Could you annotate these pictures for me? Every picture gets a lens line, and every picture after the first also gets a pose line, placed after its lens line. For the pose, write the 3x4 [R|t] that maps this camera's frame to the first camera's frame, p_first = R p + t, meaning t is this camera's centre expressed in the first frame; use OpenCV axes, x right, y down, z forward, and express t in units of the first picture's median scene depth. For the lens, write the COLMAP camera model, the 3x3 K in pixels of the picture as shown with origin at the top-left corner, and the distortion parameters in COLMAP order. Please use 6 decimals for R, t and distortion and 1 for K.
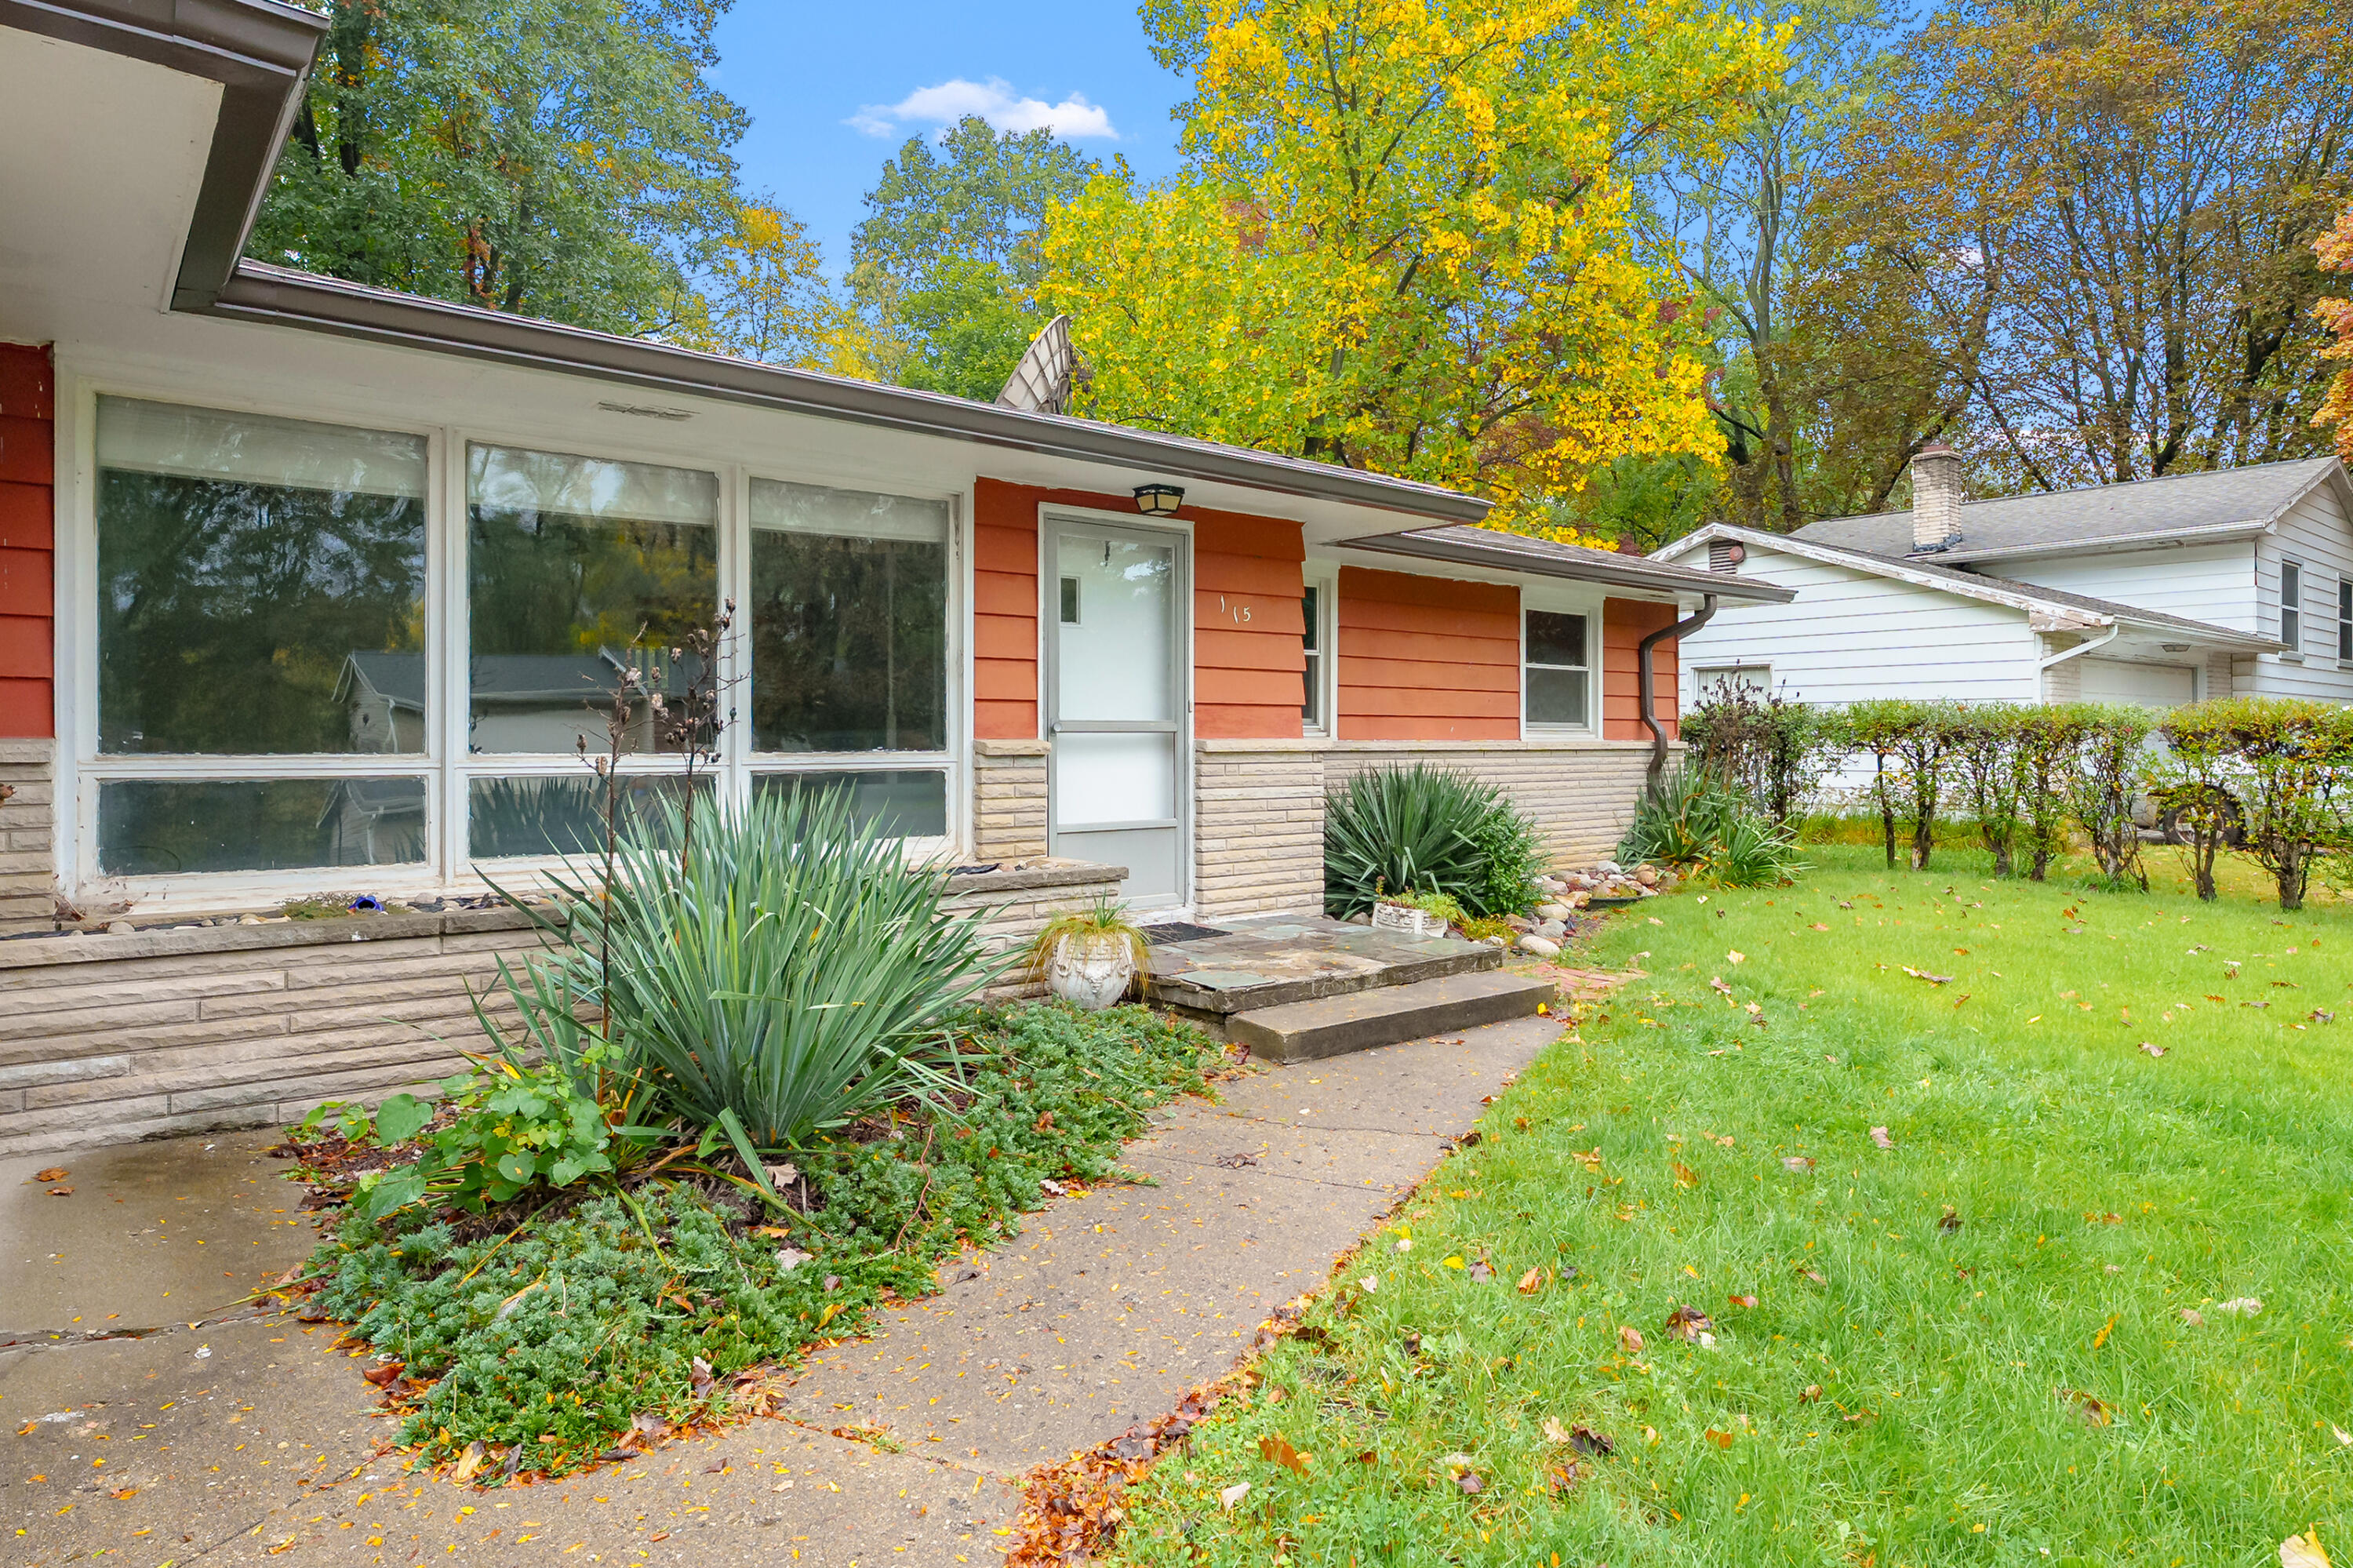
lens RADIAL K [[1378.0, 0, 1176.5], [0, 1378.0, 765.7], [0, 0, 1]] dist [-0.009888, -0.001554]
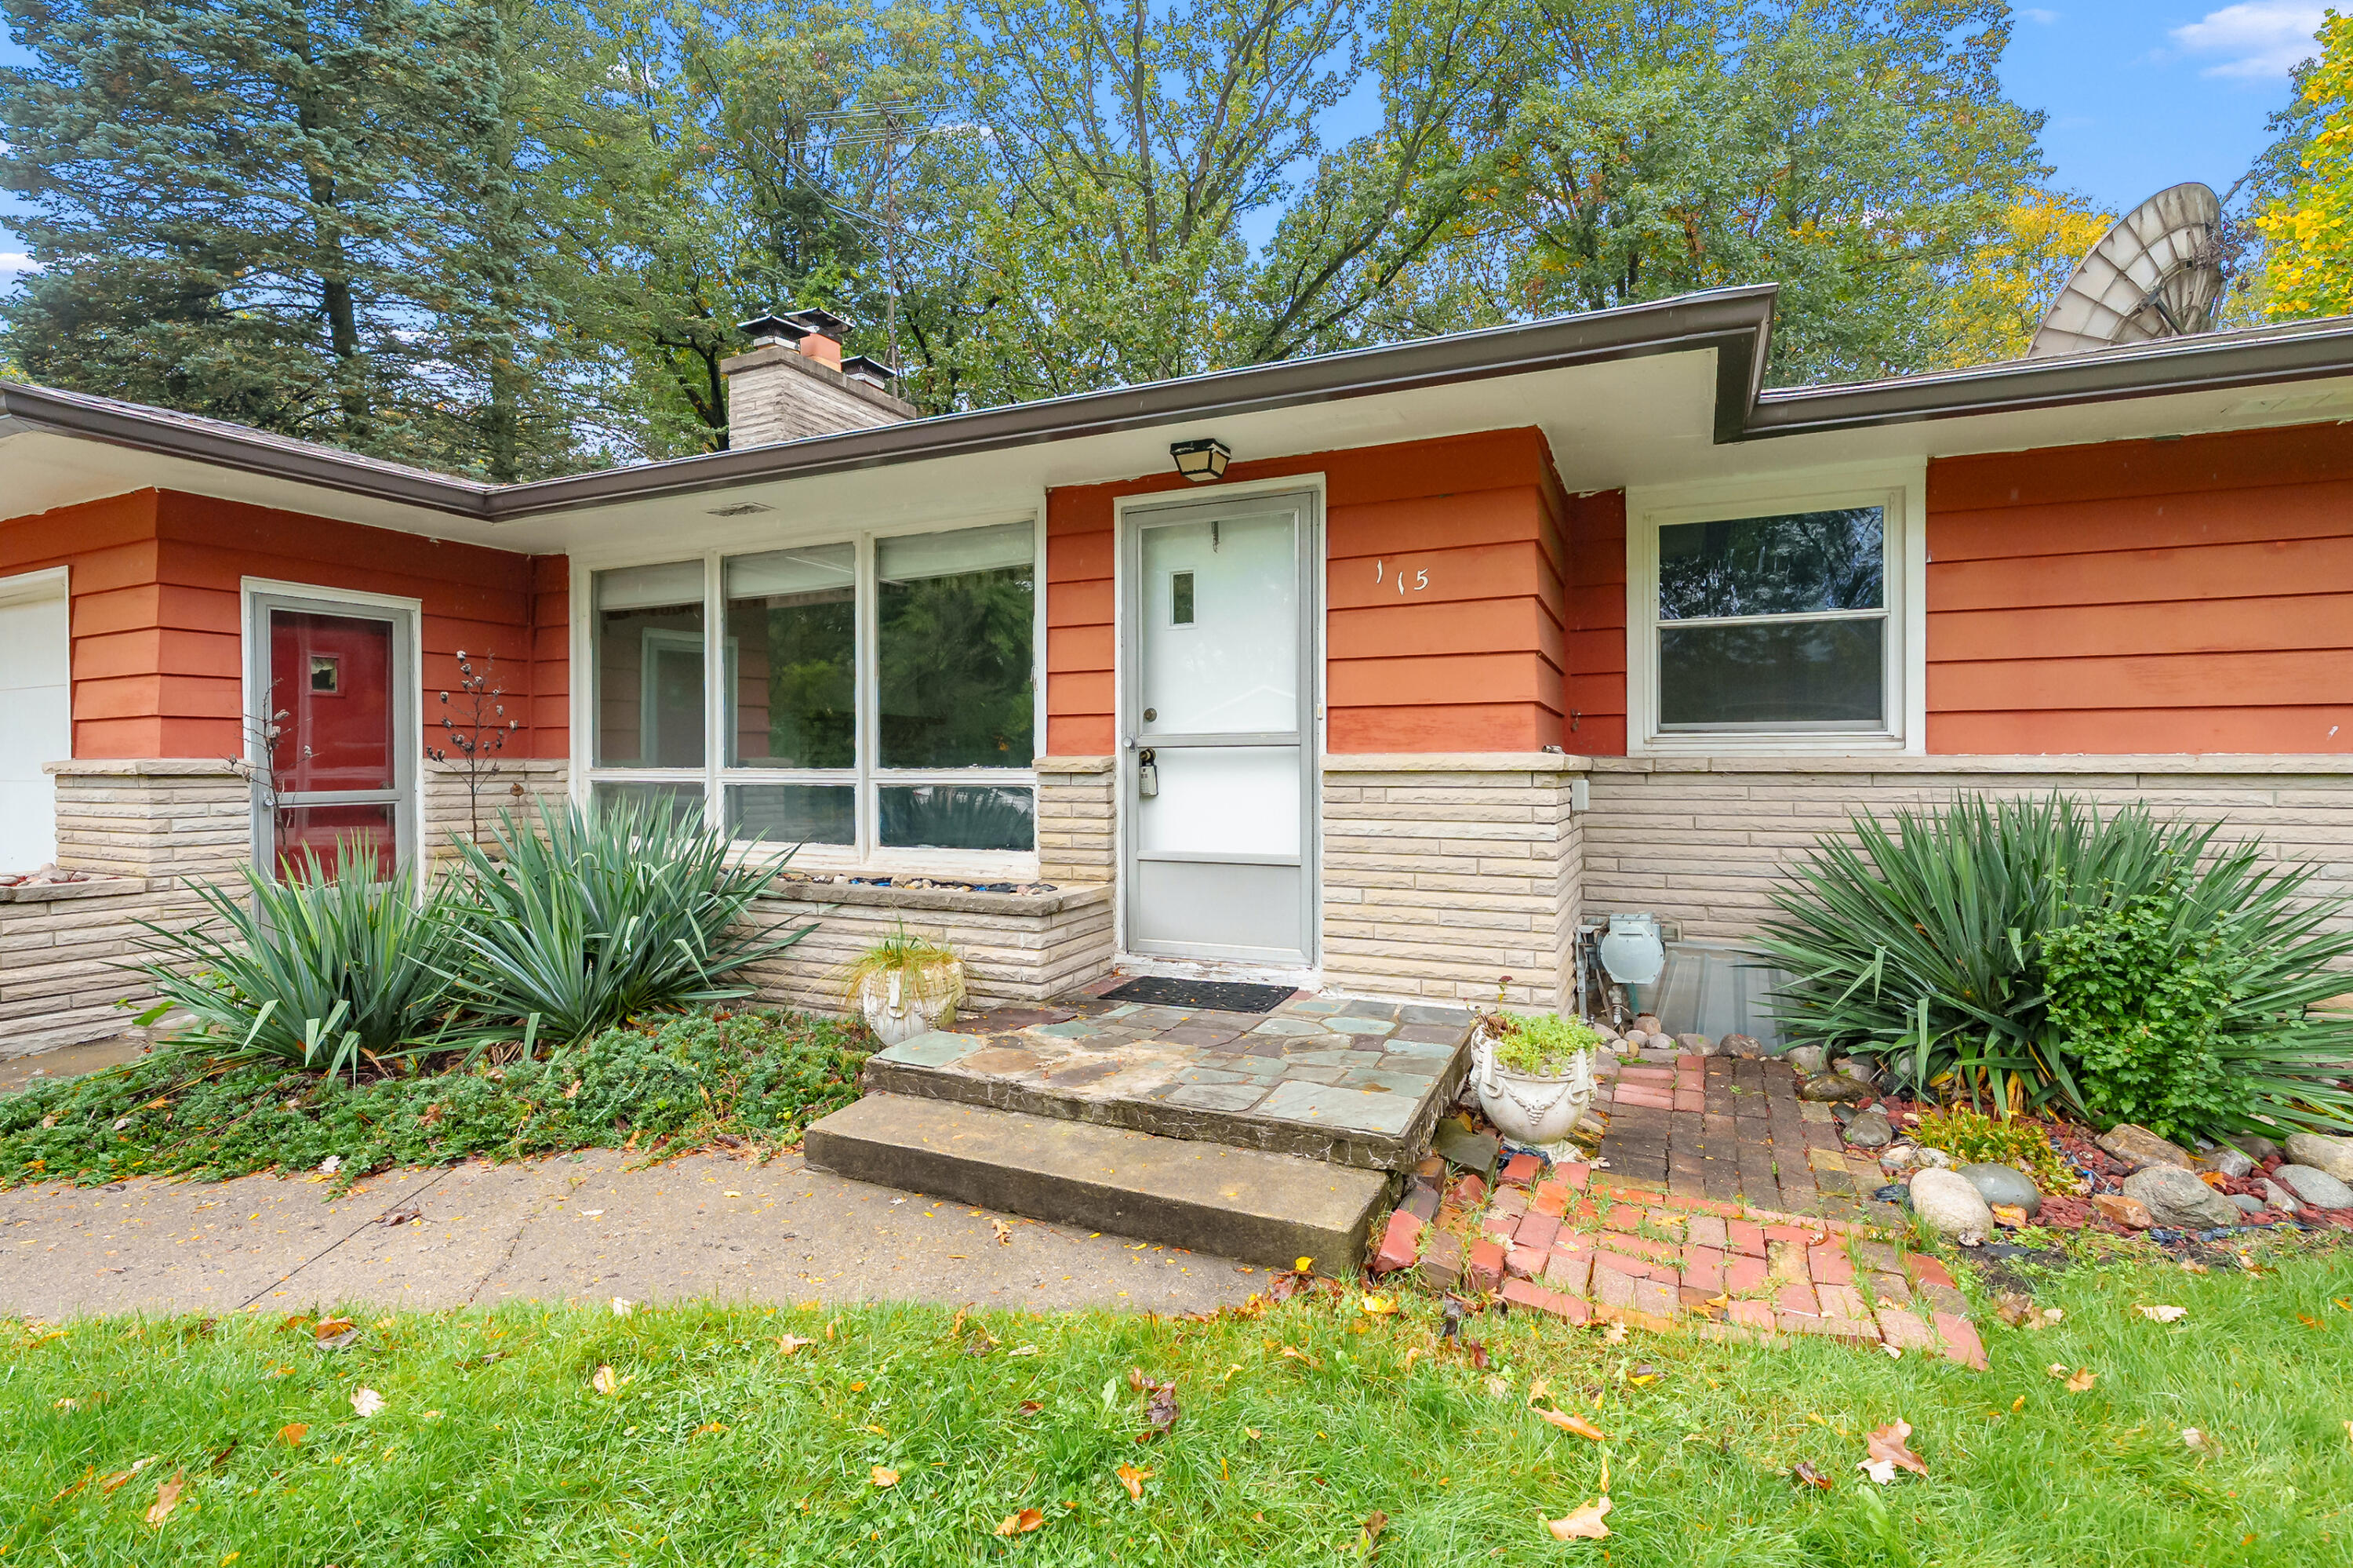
lens RADIAL K [[1091.5, 0, 1155.0], [0, 1091.5, 772.0], [0, 0, 1]] dist [-0.008902, 0.002571]
pose [[0.439159, 0.011995, -0.898329, 0.396683], [-0.012847, 0.999892, 0.007071, -0.009686], [0.898317, 0.008436, 0.439266, 0.492397]]
